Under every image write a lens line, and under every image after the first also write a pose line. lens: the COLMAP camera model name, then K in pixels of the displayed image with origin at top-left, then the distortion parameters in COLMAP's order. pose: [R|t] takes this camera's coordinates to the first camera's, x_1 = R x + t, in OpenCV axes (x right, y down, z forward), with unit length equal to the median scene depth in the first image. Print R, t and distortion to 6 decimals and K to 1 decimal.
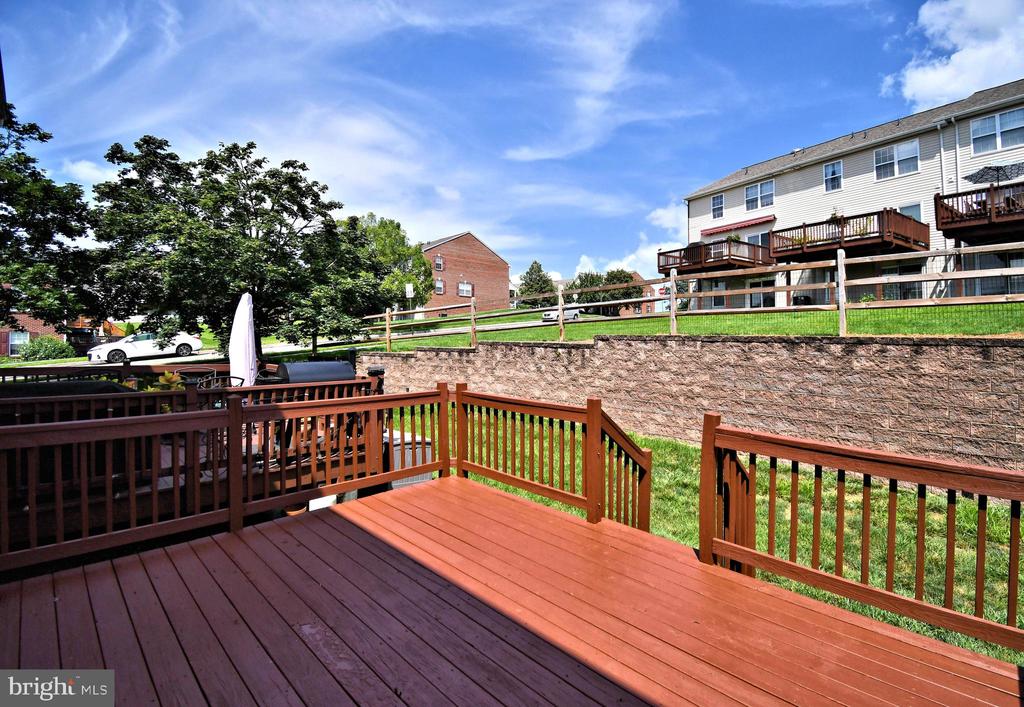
lens RADIAL K [[461.2, 0, 512.2], [0, 461.2, 331.6], [0, 0, 1]] dist [-0.042804, -0.000155]
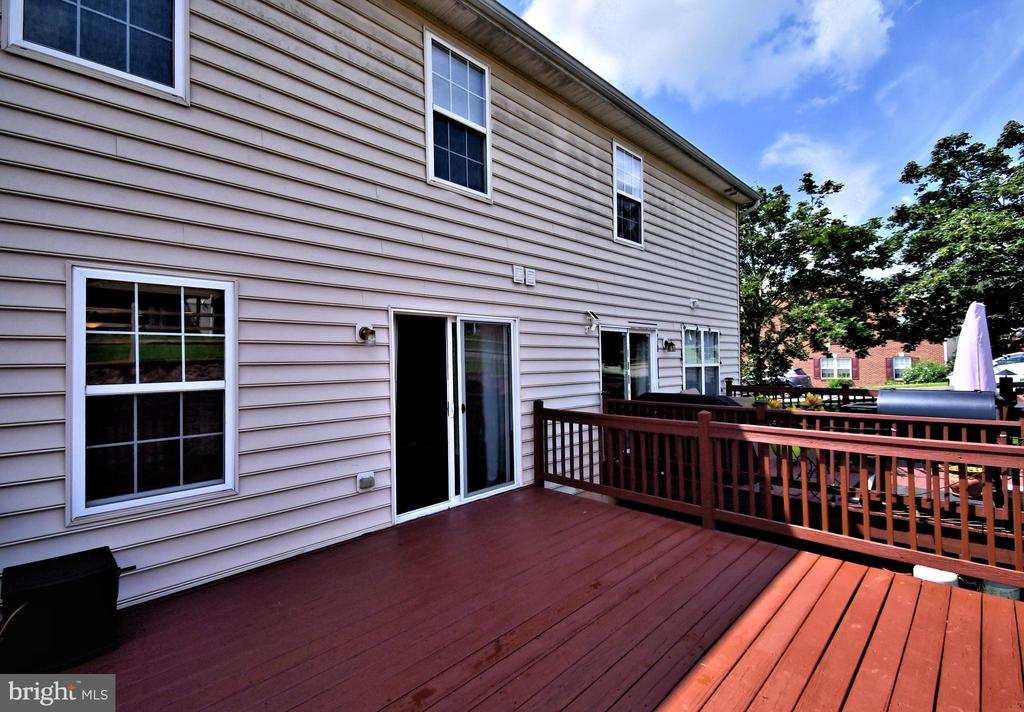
lens RADIAL K [[468.3, 0, 512.0], [0, 468.3, 356.0], [0, 0, 1]] dist [0.000264, 0.000013]
pose [[-0.022087, -0.023985, -0.999468, 0.173074], [0.025638, 0.999370, -0.024549, 0.004790], [0.999427, -0.026167, -0.021458, 0.151781]]
